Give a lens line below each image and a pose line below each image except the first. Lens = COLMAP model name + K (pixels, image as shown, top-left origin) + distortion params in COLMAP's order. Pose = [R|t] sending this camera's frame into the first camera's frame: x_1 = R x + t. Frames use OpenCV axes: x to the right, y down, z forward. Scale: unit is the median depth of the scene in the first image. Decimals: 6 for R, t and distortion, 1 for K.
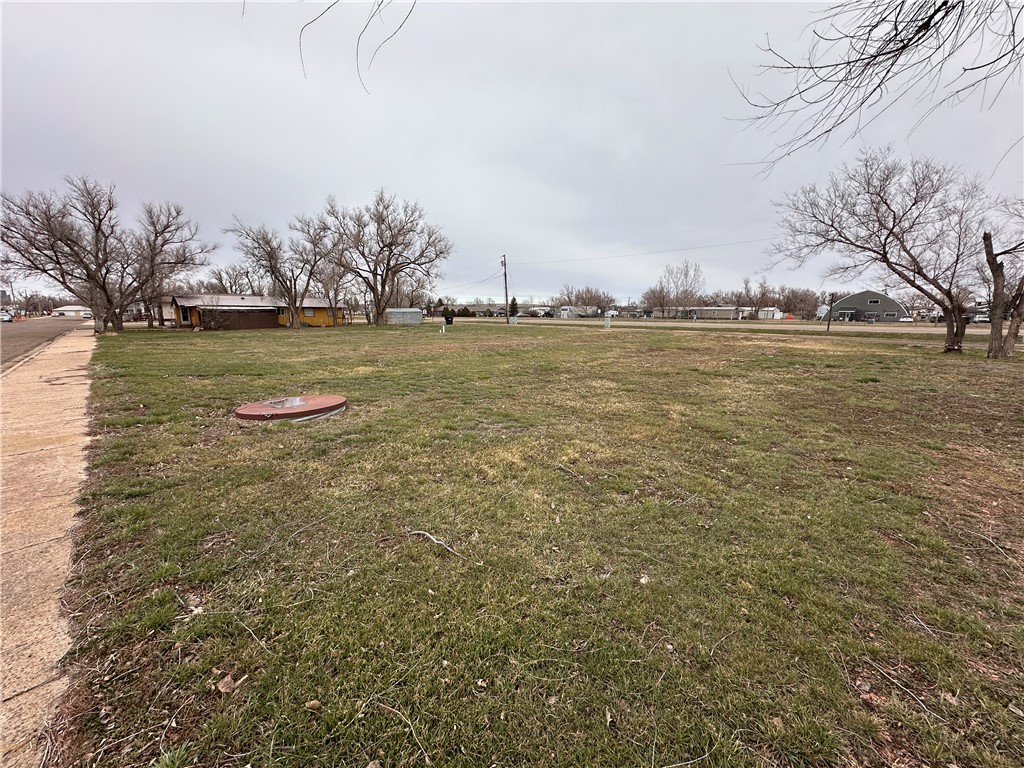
lens RADIAL K [[412.7, 0, 513.2], [0, 412.7, 383.7], [0, 0, 1]] dist [-0.003639, 0.000387]
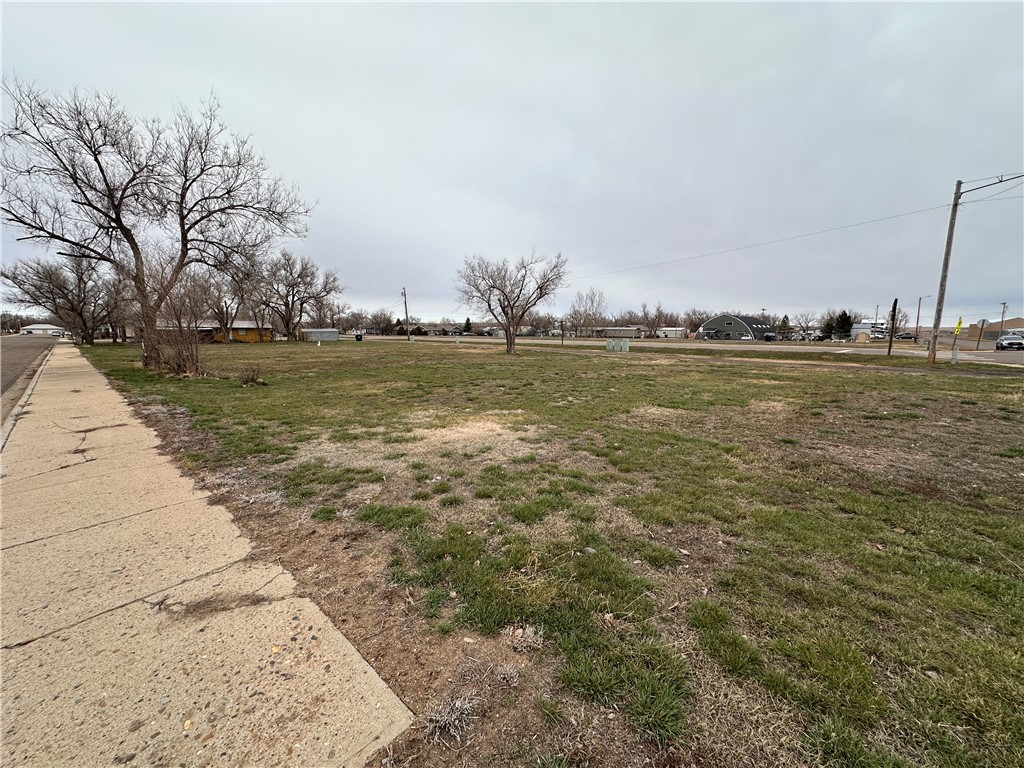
lens RADIAL K [[412.7, 0, 513.6], [0, 412.7, 381.0], [0, 0, 1]] dist [-0.003639, 0.000387]
pose [[0.999027, -0.003578, 0.043954, 0.299583], [0.005829, 0.998673, -0.051172, 0.053110], [-0.043712, 0.051378, 0.997722, -0.324292]]
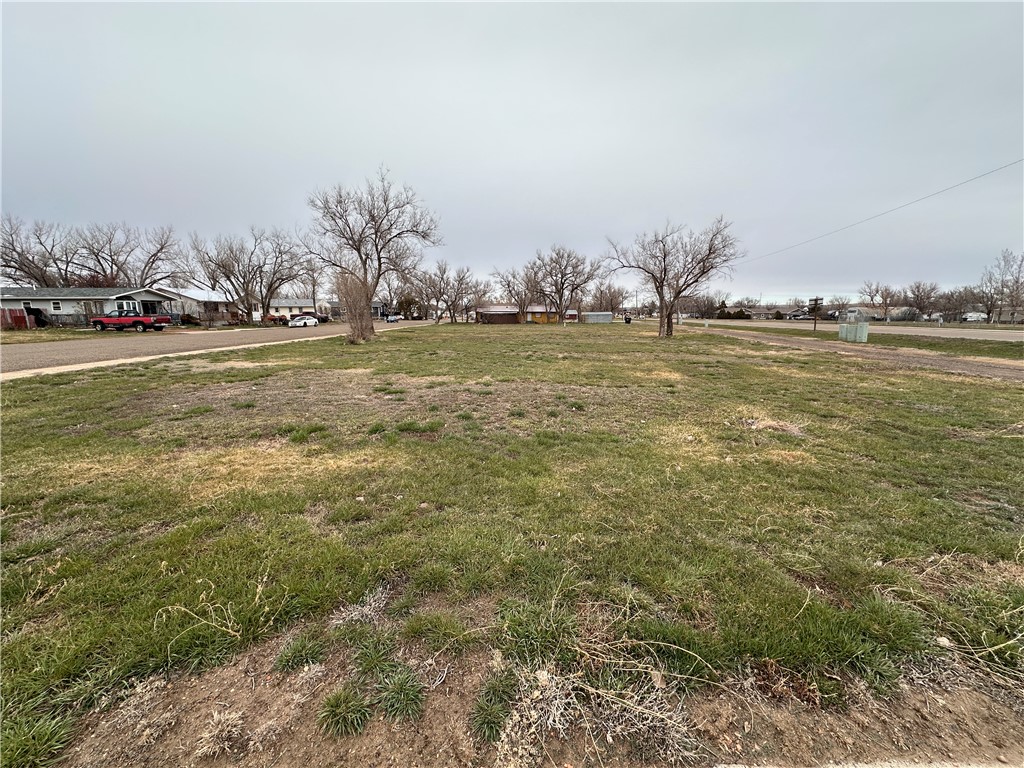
lens RADIAL K [[412.7, 0, 510.8], [0, 412.7, 379.9], [0, 0, 1]] dist [-0.003639, 0.000387]
pose [[0.730970, 0.103895, -0.674454, 0.552863], [-0.114329, 0.993018, 0.029059, 0.048609], [0.672764, 0.055868, 0.737745, -0.272703]]
